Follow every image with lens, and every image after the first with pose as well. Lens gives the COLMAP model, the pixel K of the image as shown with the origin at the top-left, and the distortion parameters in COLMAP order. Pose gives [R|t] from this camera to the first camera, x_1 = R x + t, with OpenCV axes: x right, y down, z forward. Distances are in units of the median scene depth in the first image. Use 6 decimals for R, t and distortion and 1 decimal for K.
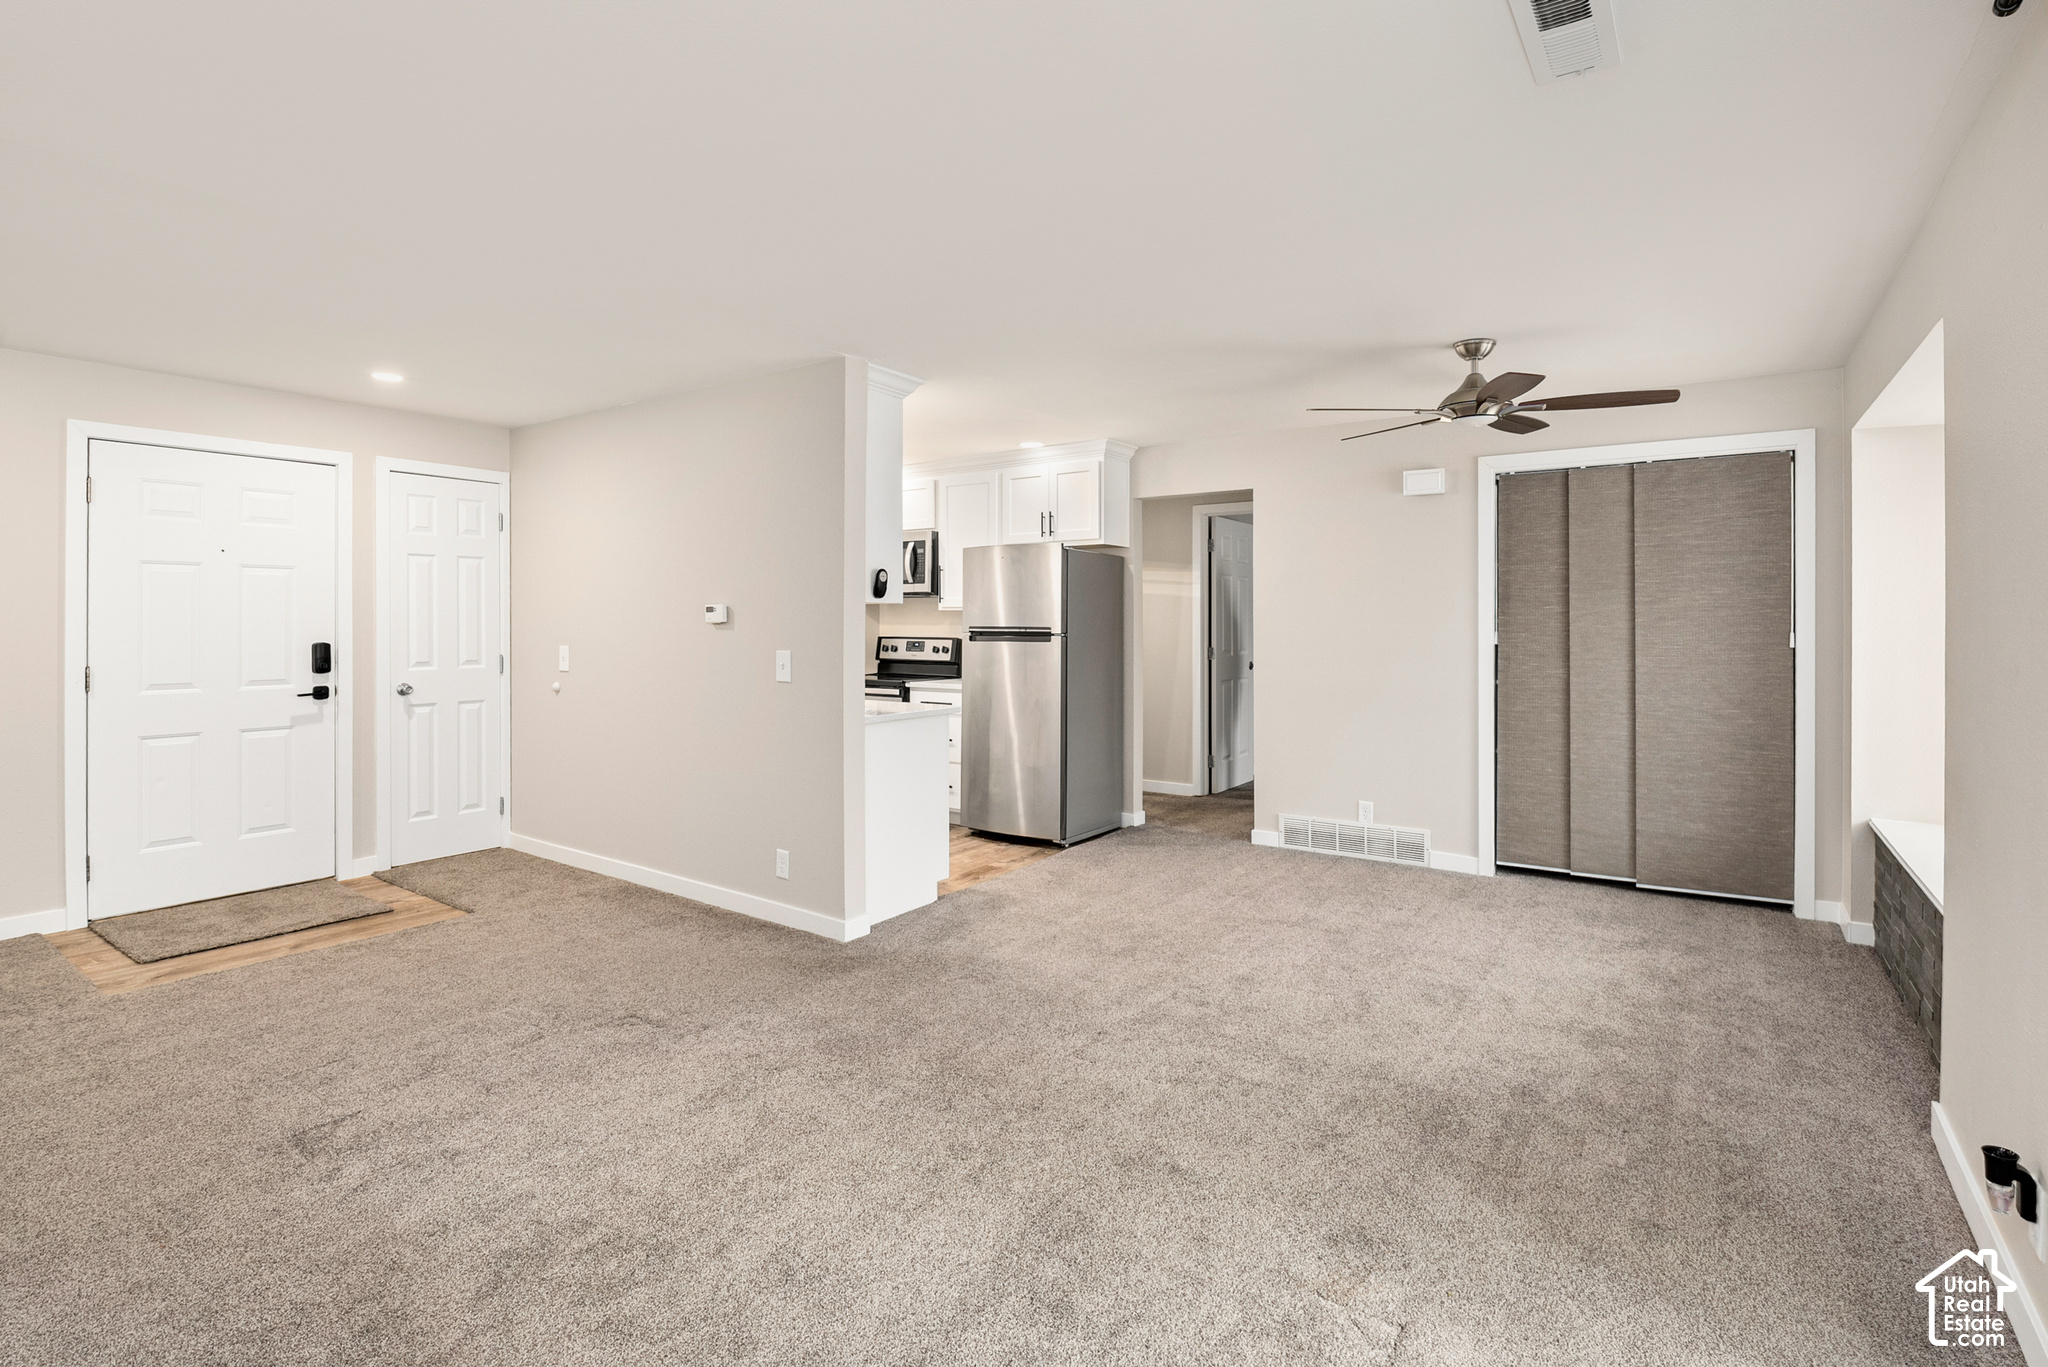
lens RADIAL K [[969.2, 0, 1018.0], [0, 969.2, 622.3], [0, 0, 1]] dist [-0.015452, 0.000505]
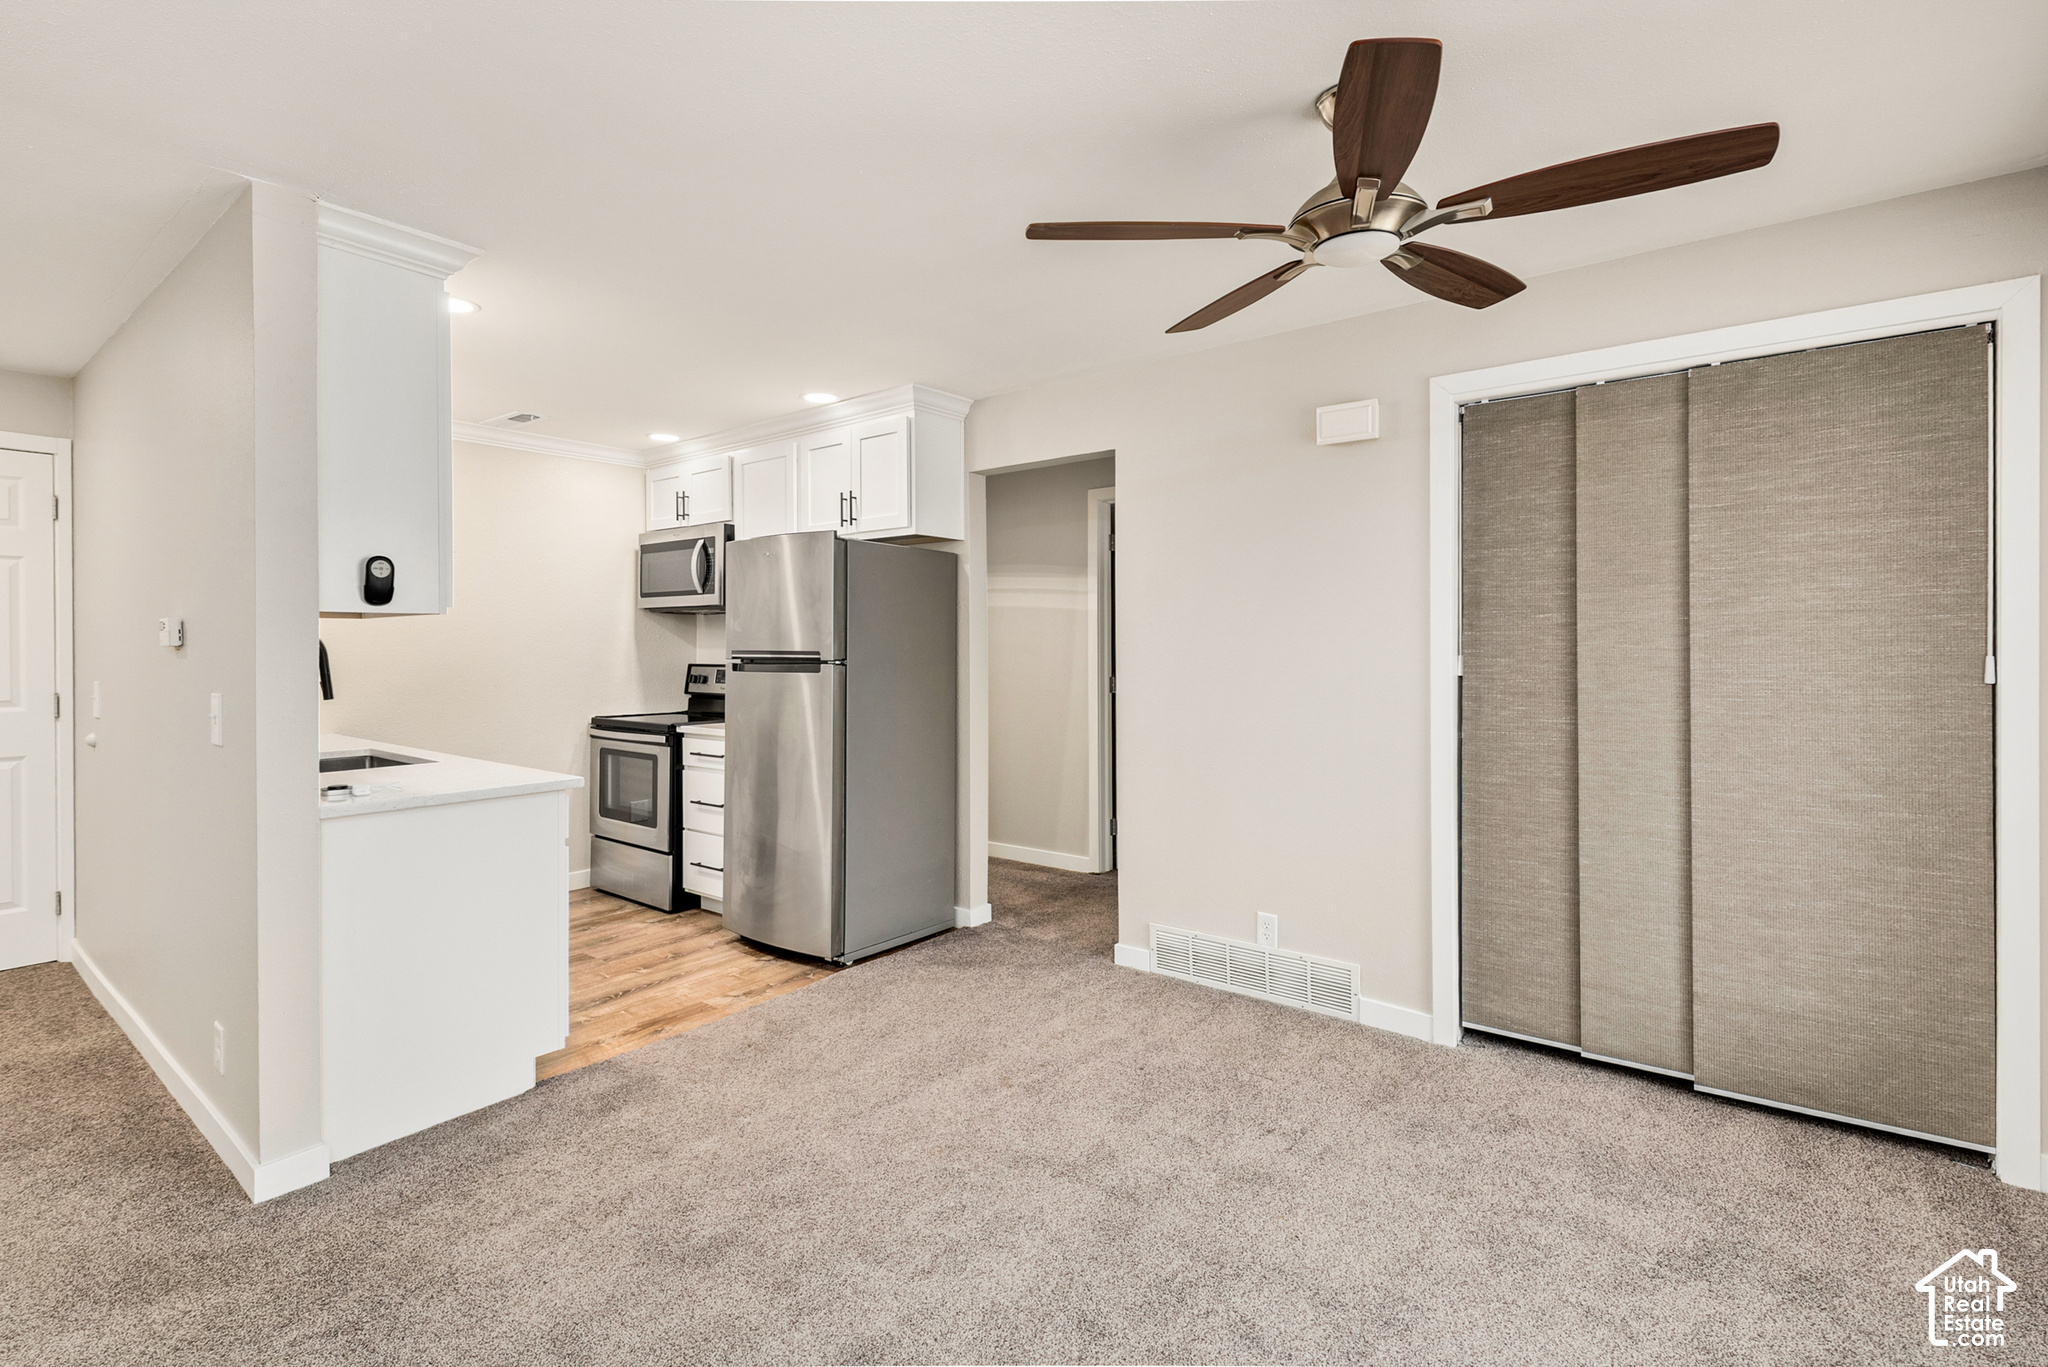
lens RADIAL K [[938.6, 0, 1031.4], [0, 938.6, 650.2], [0, 0, 1]] dist [0.002502, -0.001141]
pose [[0.998636, -0.004427, -0.052018, 0.258165], [0.004674, 0.999978, 0.004625, 0.002155], [0.051996, -0.004862, 0.998635, 0.389777]]
